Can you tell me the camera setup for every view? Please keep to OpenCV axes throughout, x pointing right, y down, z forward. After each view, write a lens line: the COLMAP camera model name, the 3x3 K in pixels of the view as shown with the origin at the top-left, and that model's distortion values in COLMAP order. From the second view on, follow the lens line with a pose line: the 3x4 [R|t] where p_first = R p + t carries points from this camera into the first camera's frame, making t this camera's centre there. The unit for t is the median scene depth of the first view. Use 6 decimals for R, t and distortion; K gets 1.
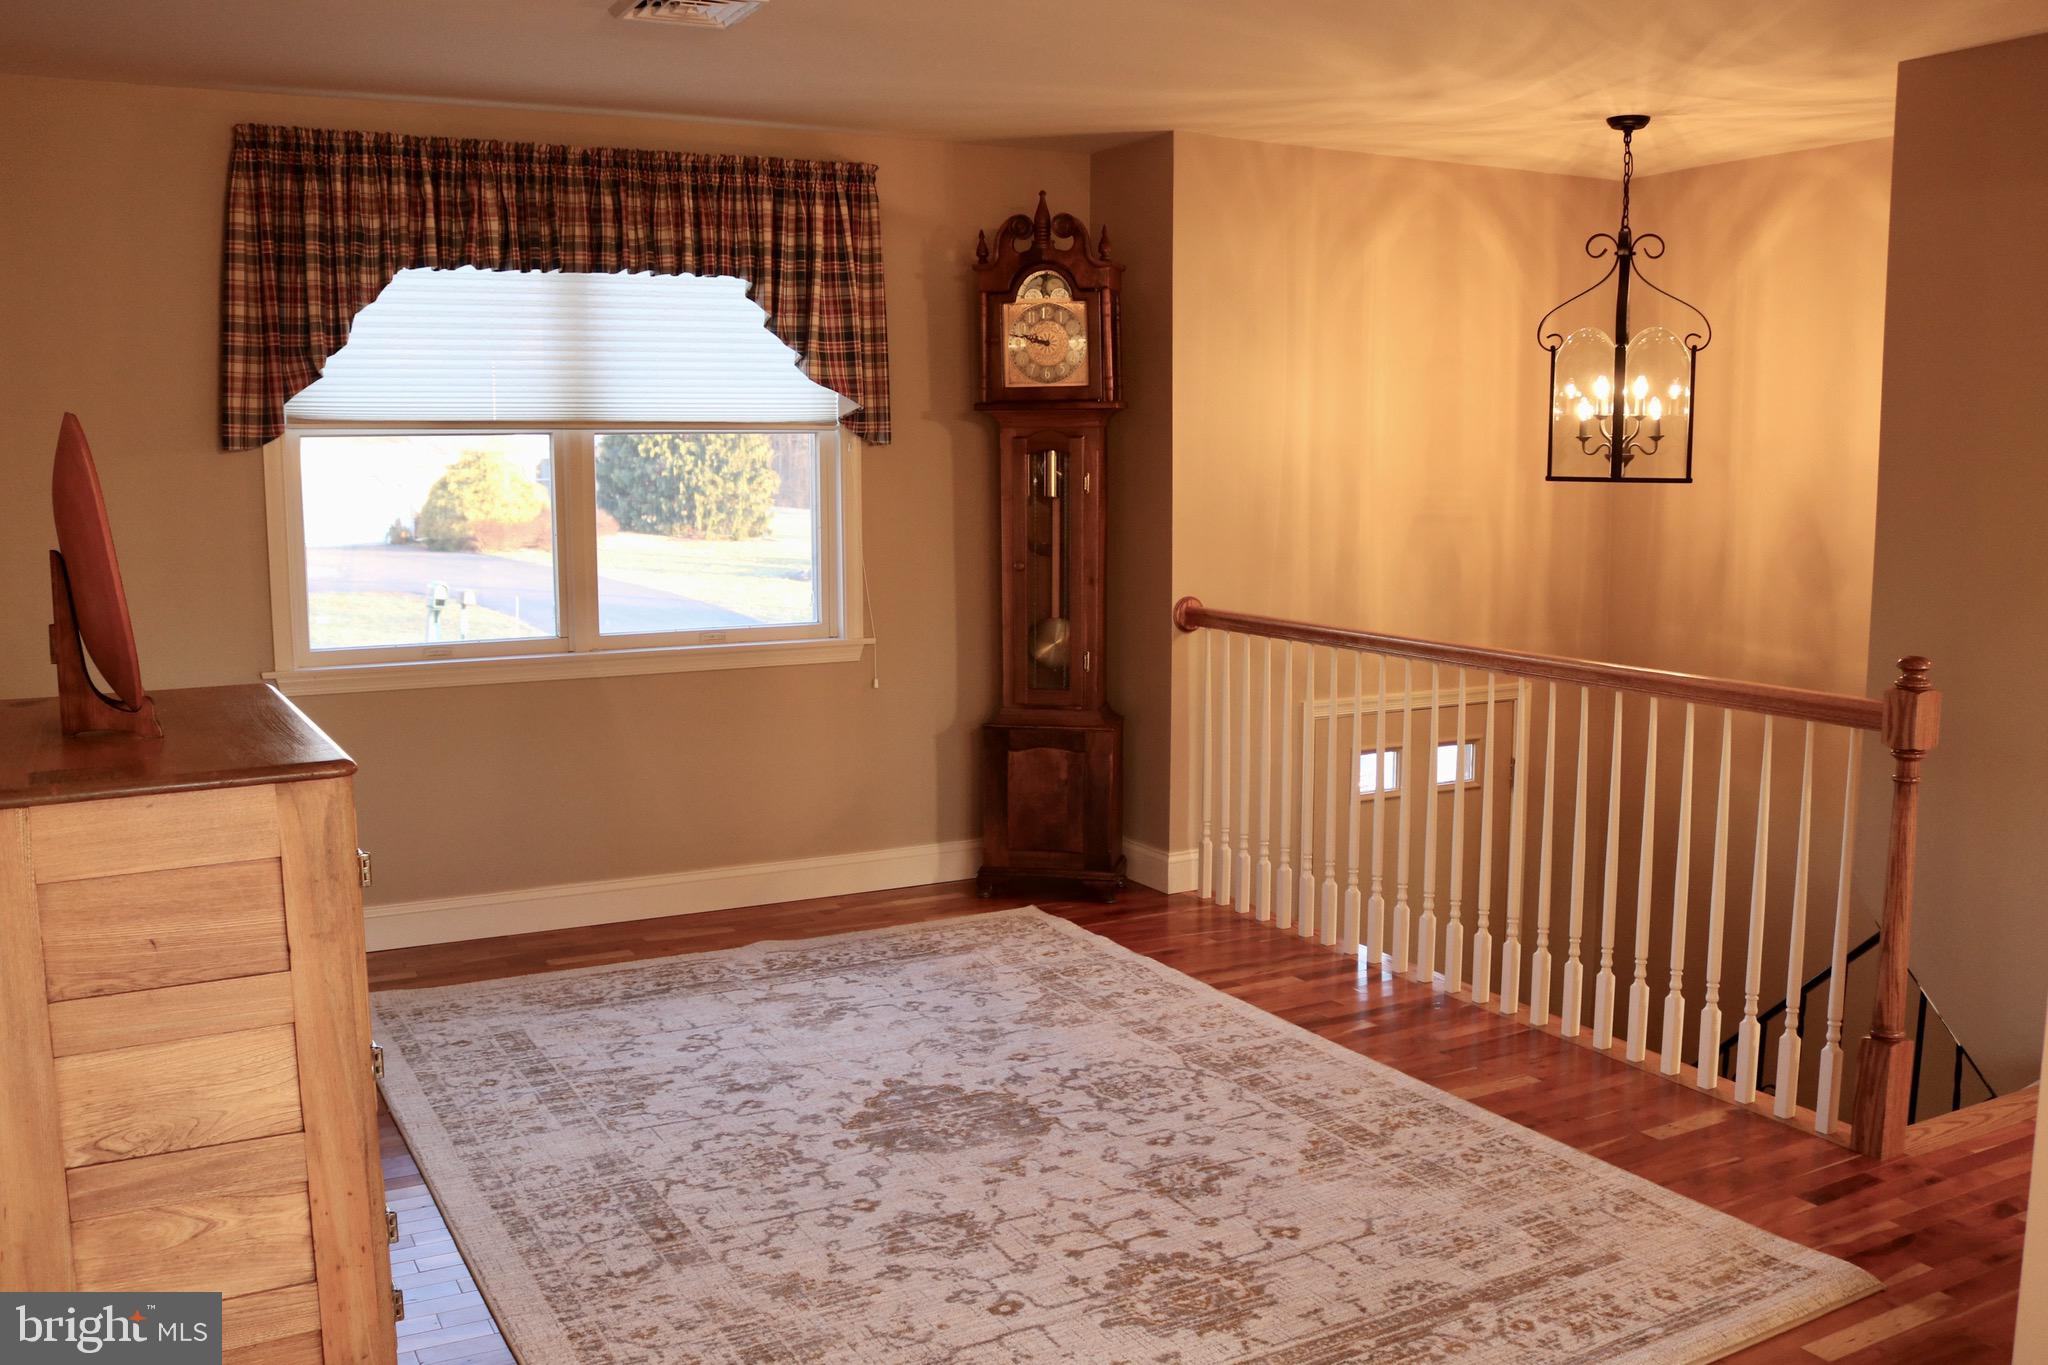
lens RADIAL K [[1810.6, 0, 1037.1], [0, 1810.6, 753.1], [0, 0, 1]] dist [-0.123037, 0.078777]
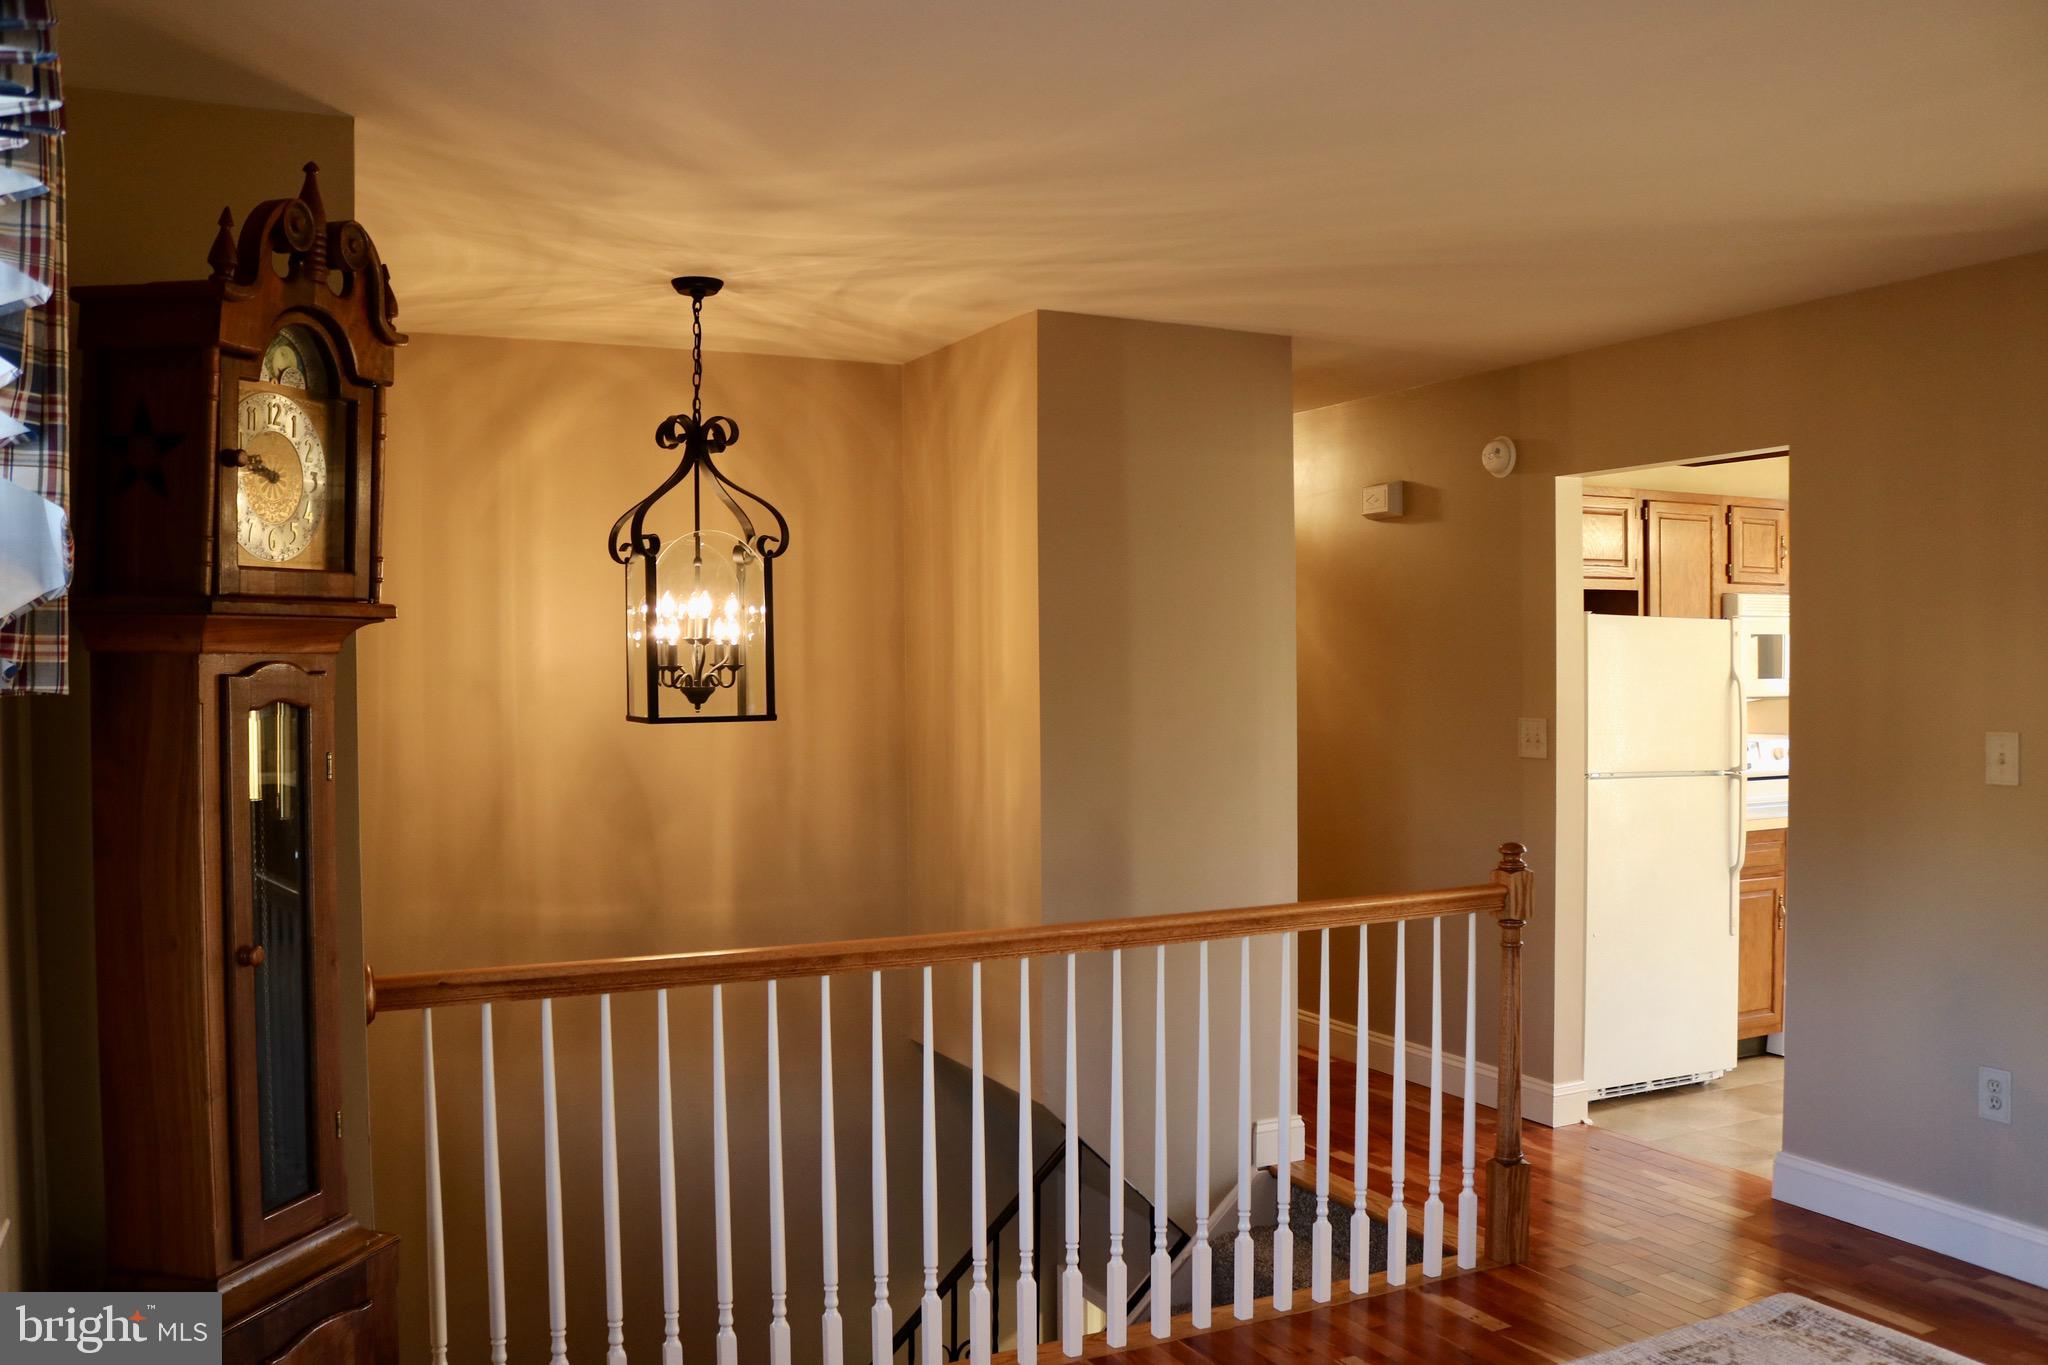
lens RADIAL K [[1810.6, 0, 1053.4], [0, 1810.6, 708.4], [0, 0, 1]] dist [-0.123037, 0.078777]
pose [[0.025994, -0.023156, 0.999394, -0.505546], [0.176583, 0.984117, 0.018209, -0.152199], [-0.983942, 0.176003, 0.029670, 0.859815]]
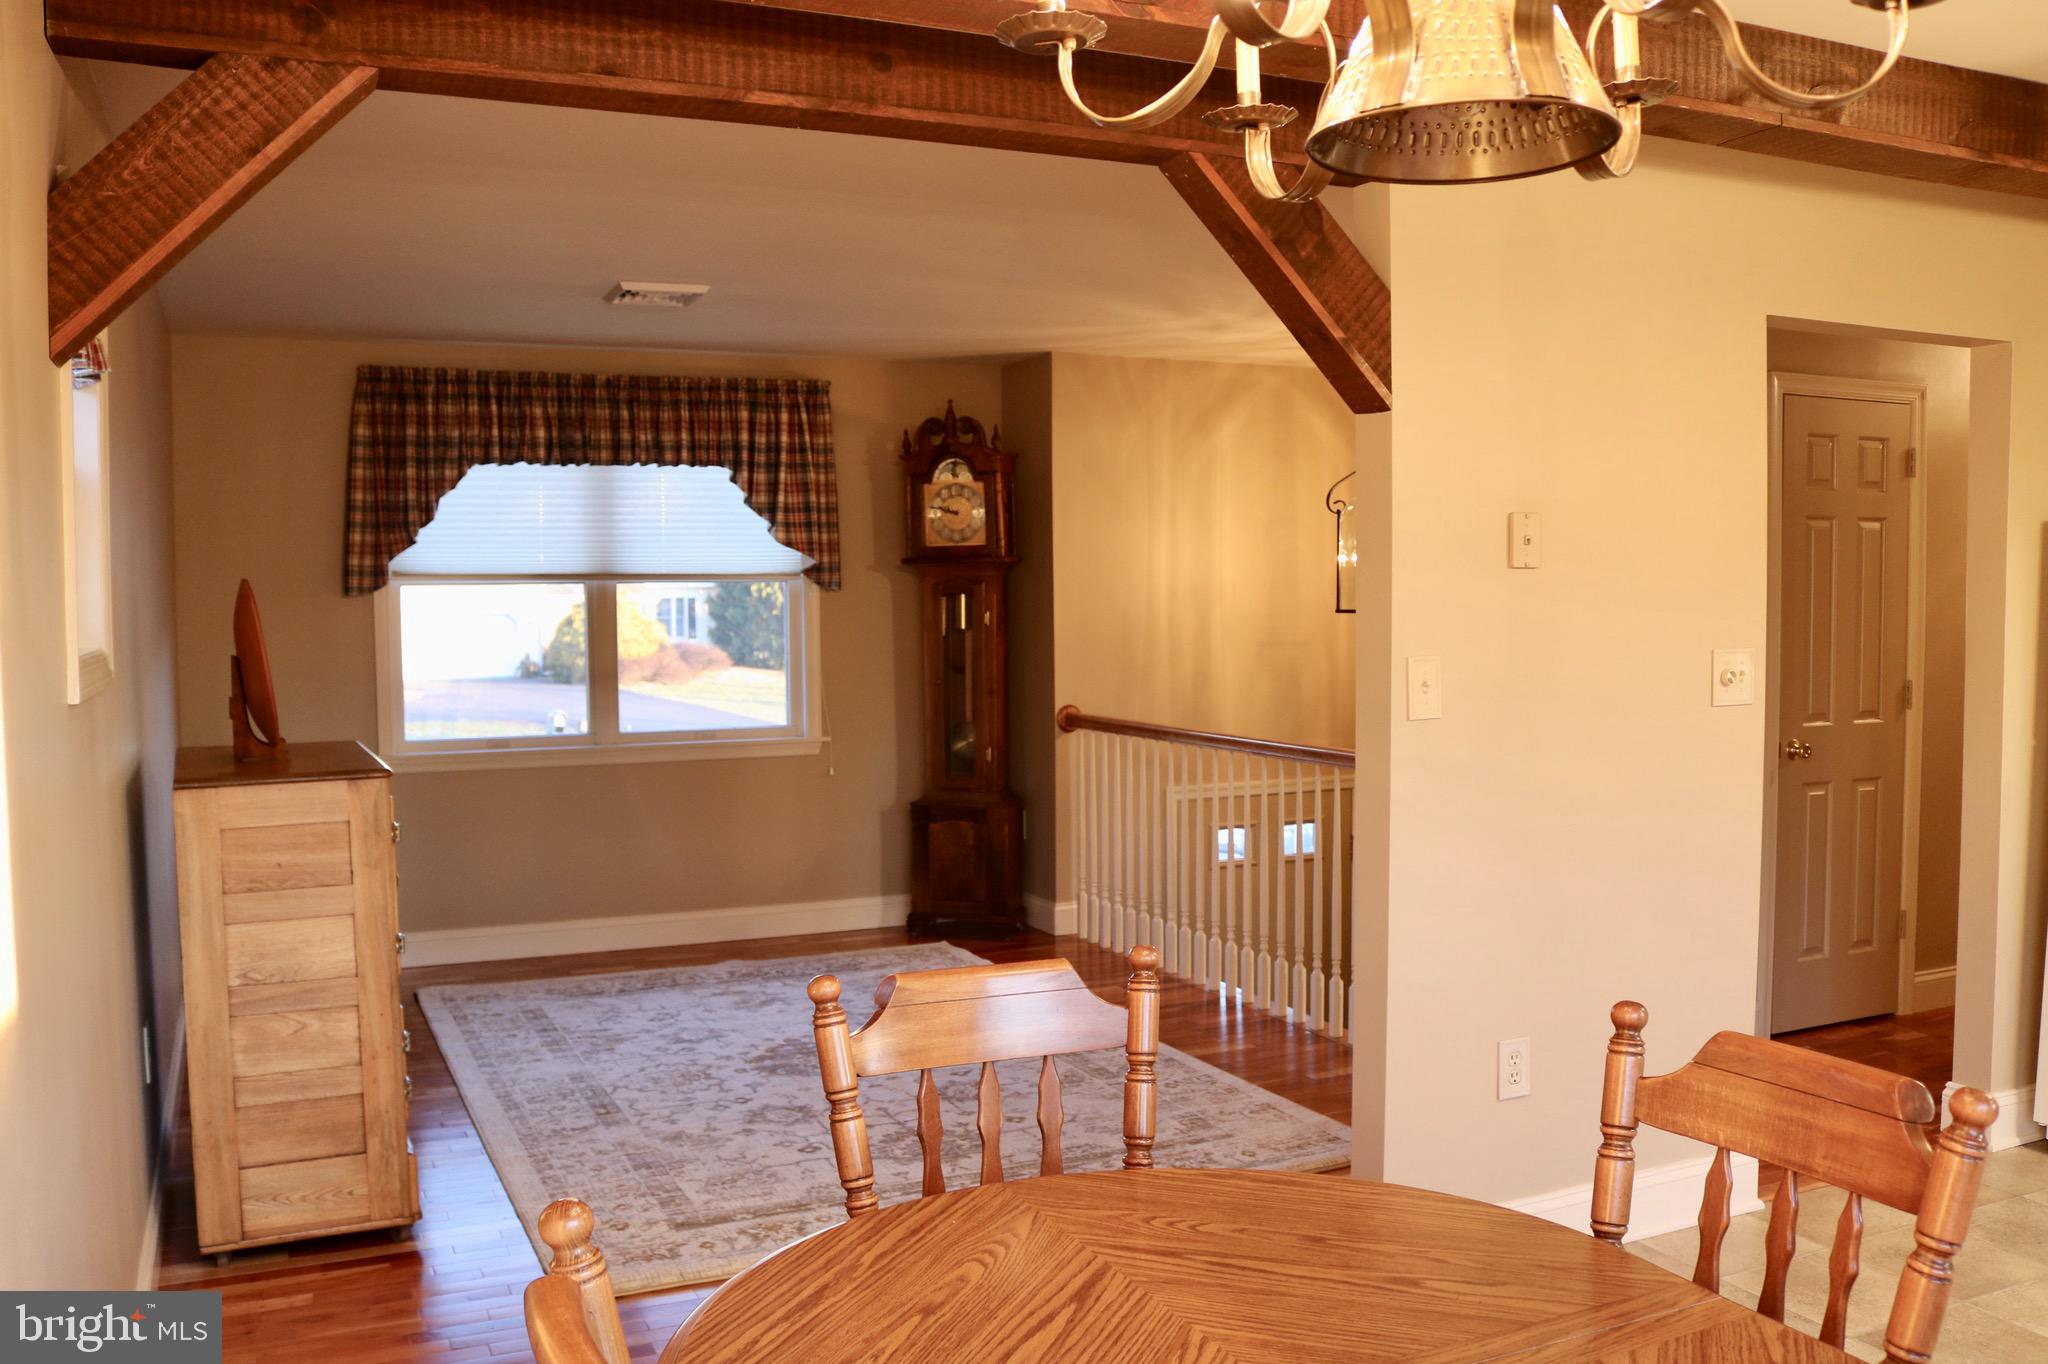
lens RADIAL K [[1810.6, 0, 1040.5], [0, 1810.6, 767.1], [0, 0, 1]] dist [-0.123037, 0.078777]
pose [[0.997537, 0.001082, -0.070139, 0.172307], [-0.005801, 0.997729, -0.067107, 0.050656], [0.069907, 0.067349, 0.995277, -0.325834]]
